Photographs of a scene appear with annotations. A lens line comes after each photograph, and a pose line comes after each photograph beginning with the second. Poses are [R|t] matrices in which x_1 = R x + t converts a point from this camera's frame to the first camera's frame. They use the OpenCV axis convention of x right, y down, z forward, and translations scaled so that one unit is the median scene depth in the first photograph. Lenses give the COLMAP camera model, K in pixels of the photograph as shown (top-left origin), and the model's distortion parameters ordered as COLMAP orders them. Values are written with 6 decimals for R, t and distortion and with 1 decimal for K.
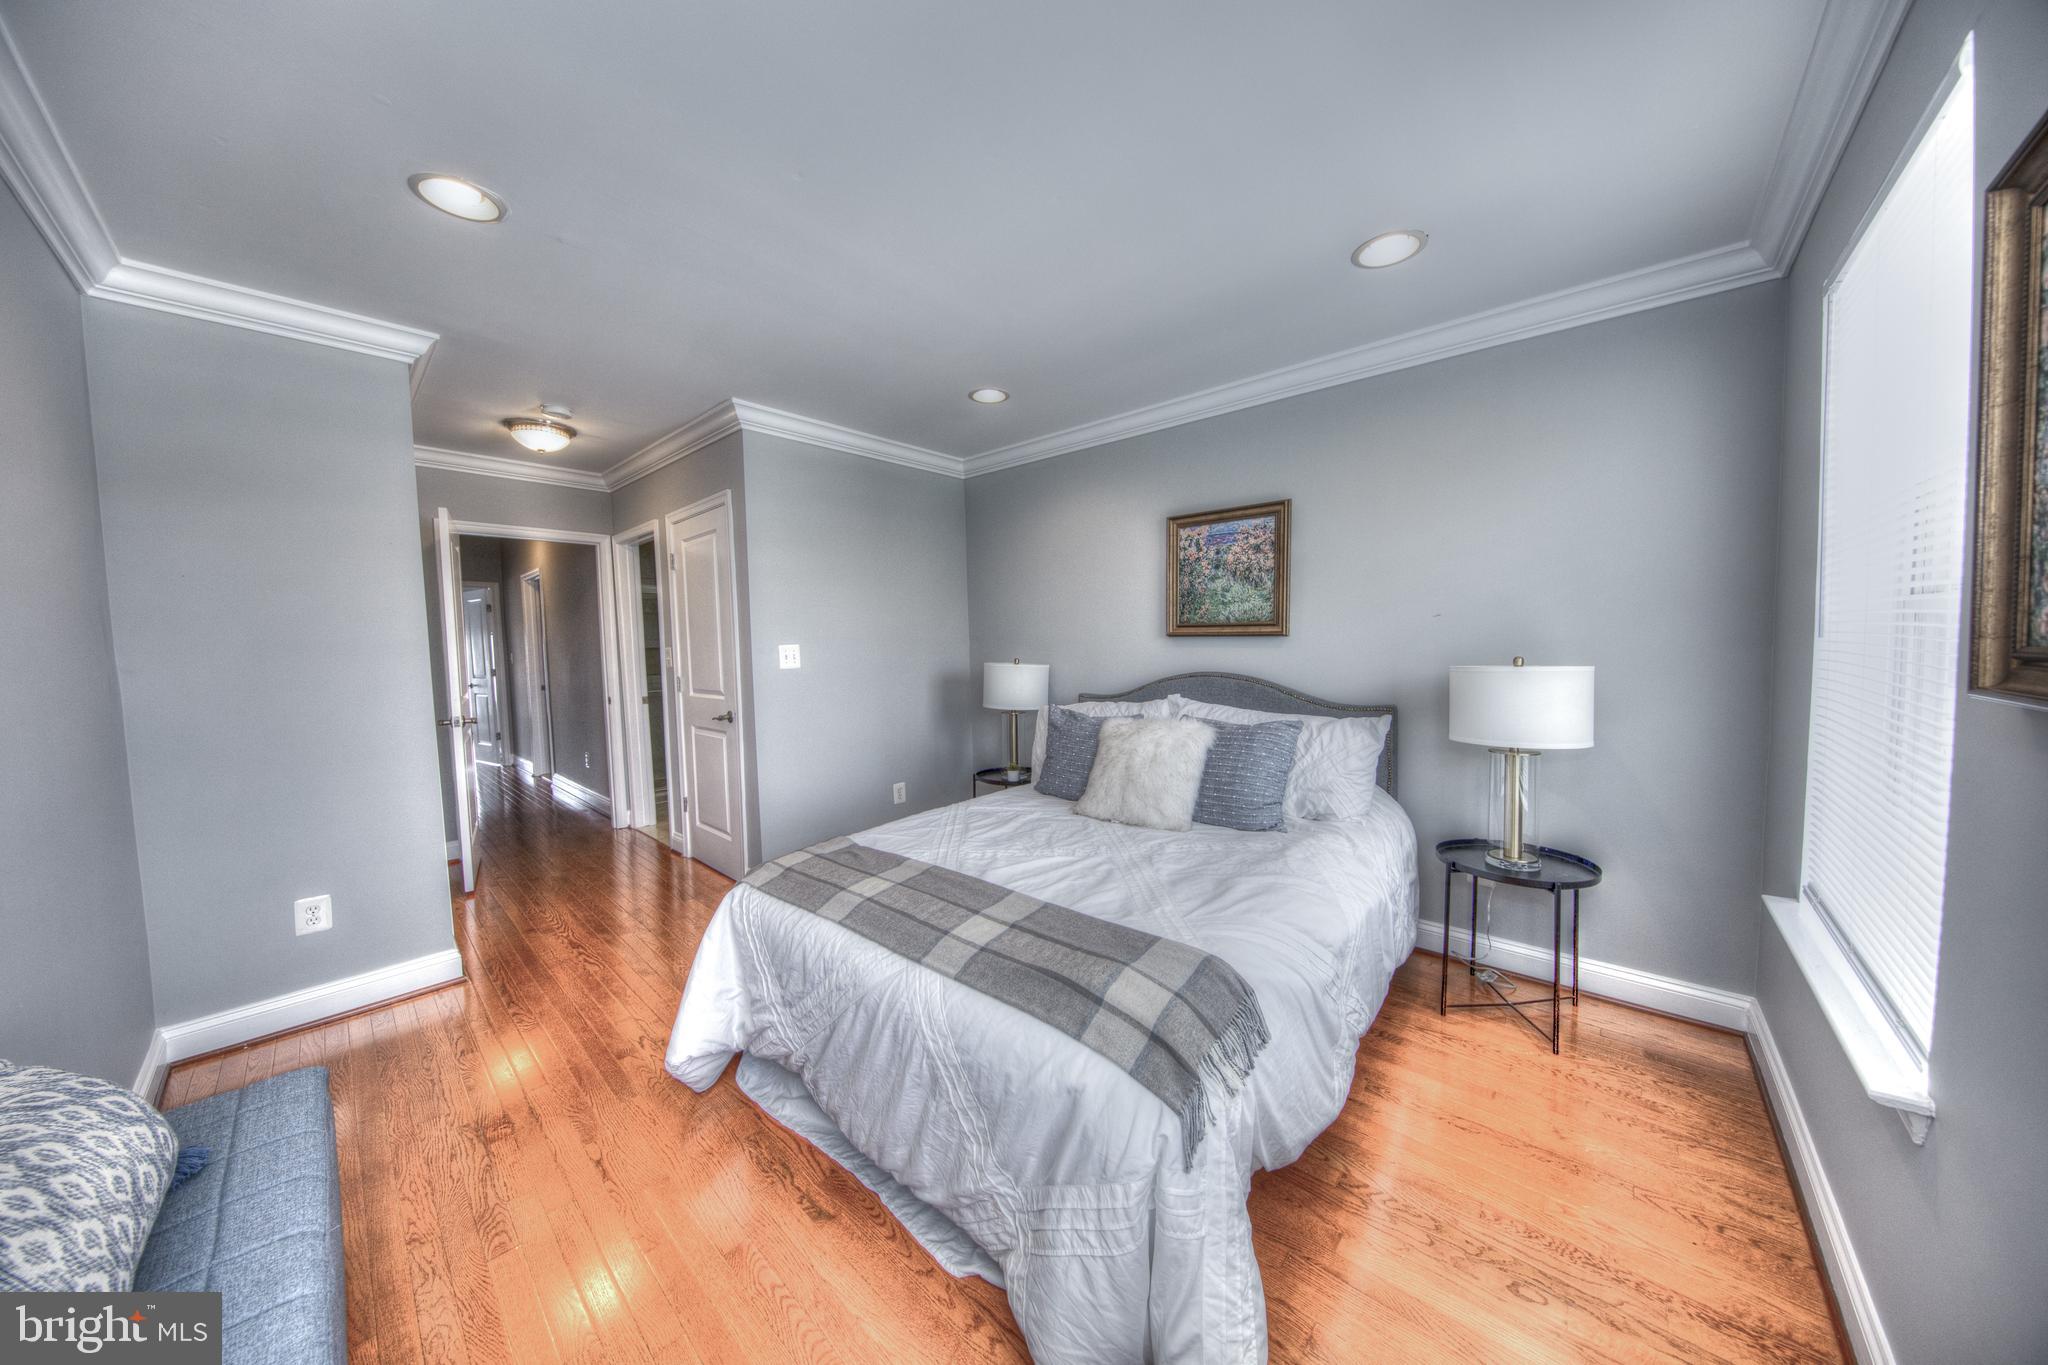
lens RADIAL K [[643.6, 0, 1018.3], [0, 643.6, 698.4], [0, 0, 1]] dist [-0.028723, -0.000022]
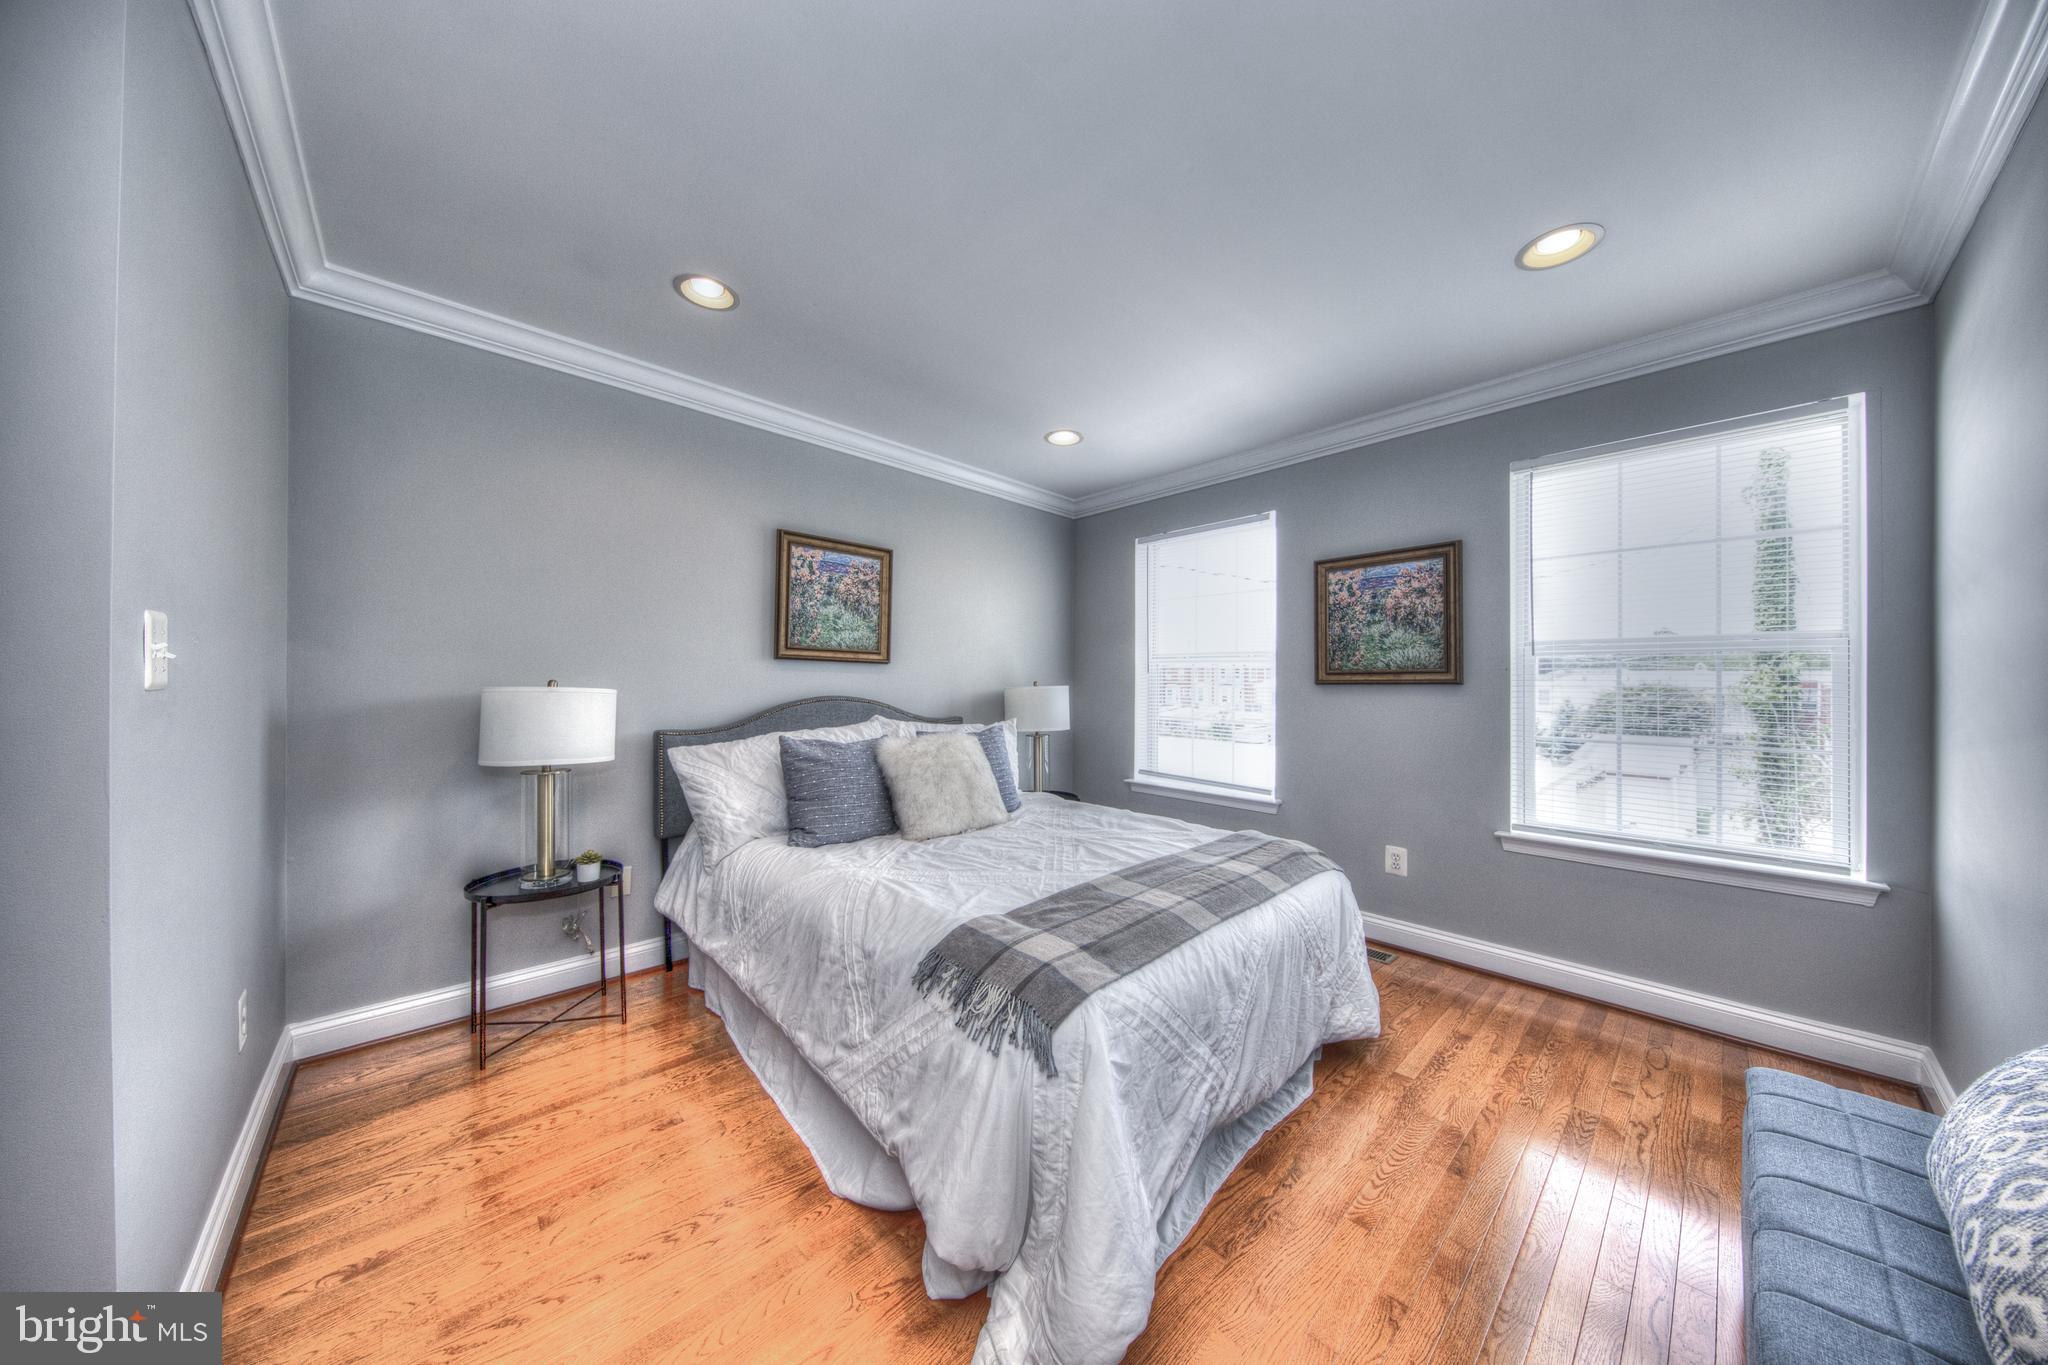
lens RADIAL K [[659.1, 0, 1020.7], [0, 659.1, 680.2], [0, 0, 1]] dist [0.015348, -0.000058]
pose [[0.074586, -0.001698, 0.997213, -0.721537], [0.051785, 0.998656, -0.002173, -0.048425], [-0.995869, 0.051802, 0.074574, 0.624917]]
